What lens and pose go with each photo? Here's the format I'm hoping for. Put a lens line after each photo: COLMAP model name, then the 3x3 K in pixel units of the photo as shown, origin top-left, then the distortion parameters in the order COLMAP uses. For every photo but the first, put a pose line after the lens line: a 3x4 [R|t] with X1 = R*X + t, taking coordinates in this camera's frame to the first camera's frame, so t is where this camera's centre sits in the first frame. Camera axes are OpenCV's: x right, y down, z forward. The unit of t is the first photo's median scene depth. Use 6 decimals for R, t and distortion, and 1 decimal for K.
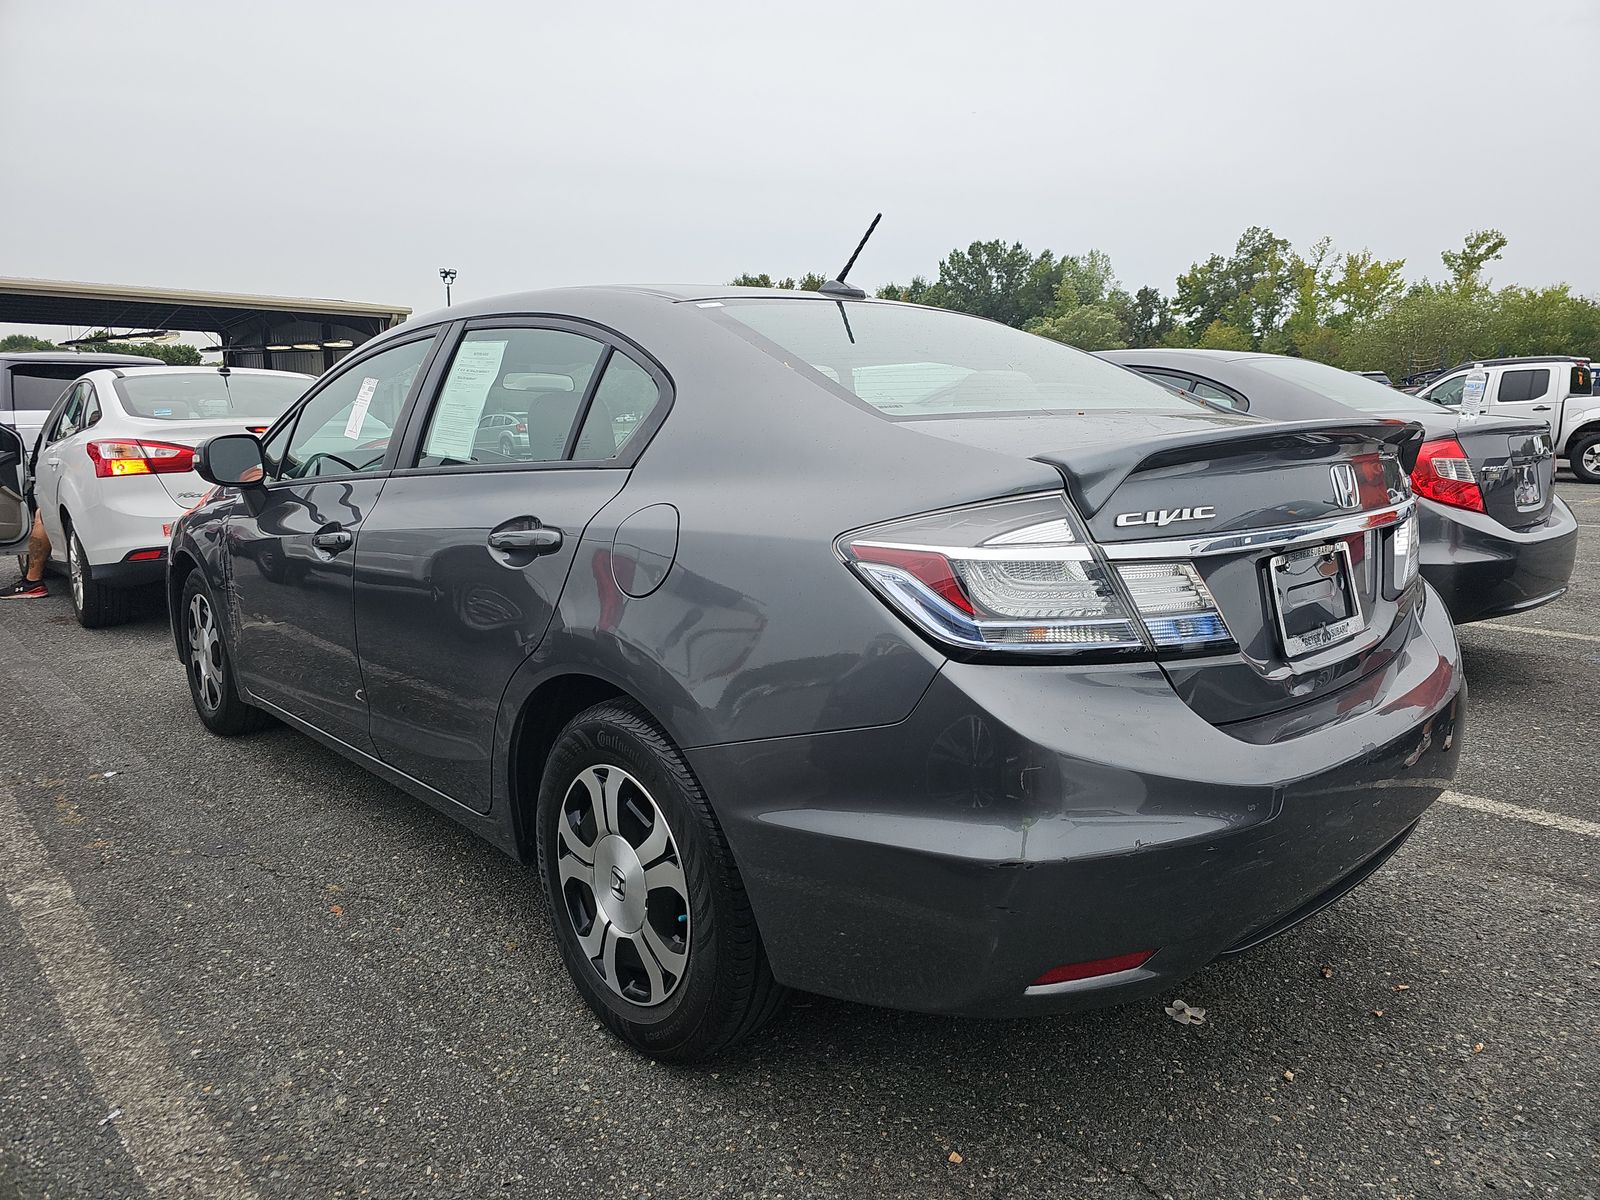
lens RADIAL K [[1054.6, 0, 808.5], [0, 1054.6, 604.0], [0, 0, 1]] dist [0.038107, -0.039111]
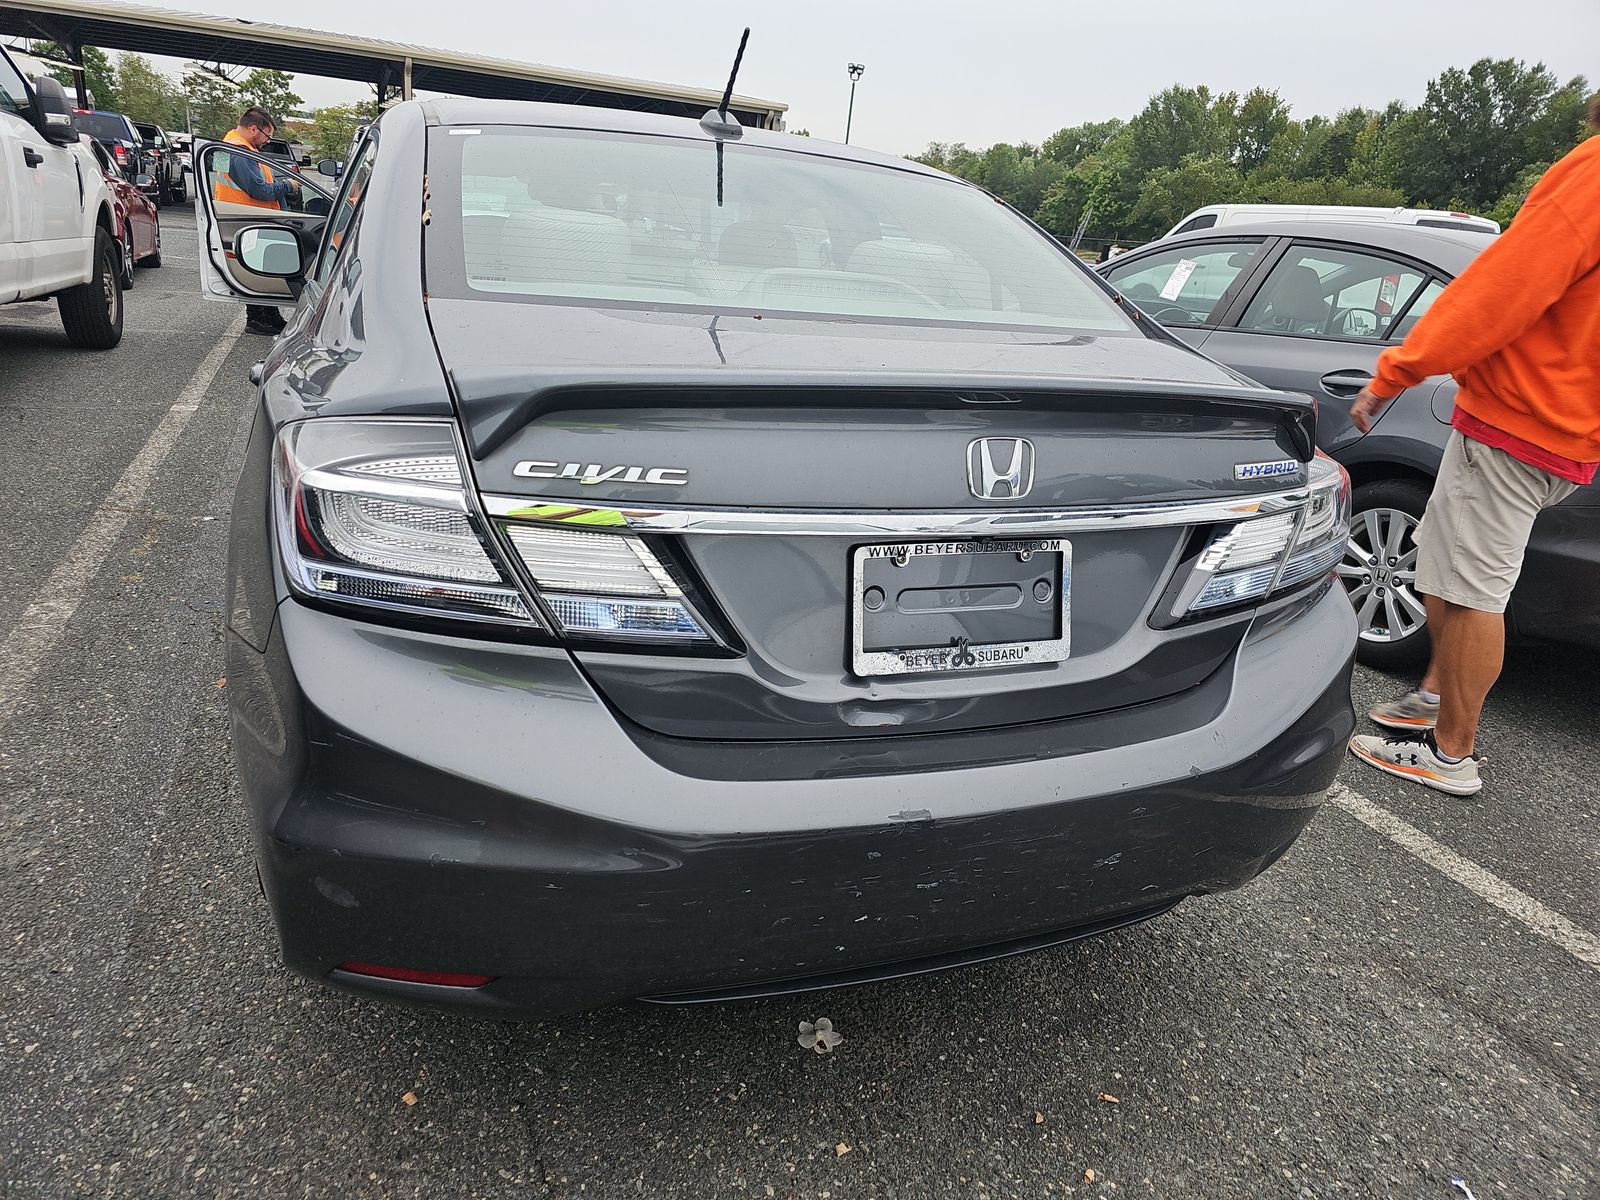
lens RADIAL K [[1054.6, 0, 803.4], [0, 1054.6, 592.9], [0, 0, 1]] dist [0.038107, -0.039111]
pose [[0.922992, 0.210976, -0.321830, 0.442451], [-0.159987, 0.970993, 0.177701, -0.094413], [0.349985, -0.112528, 0.929972, 0.189517]]
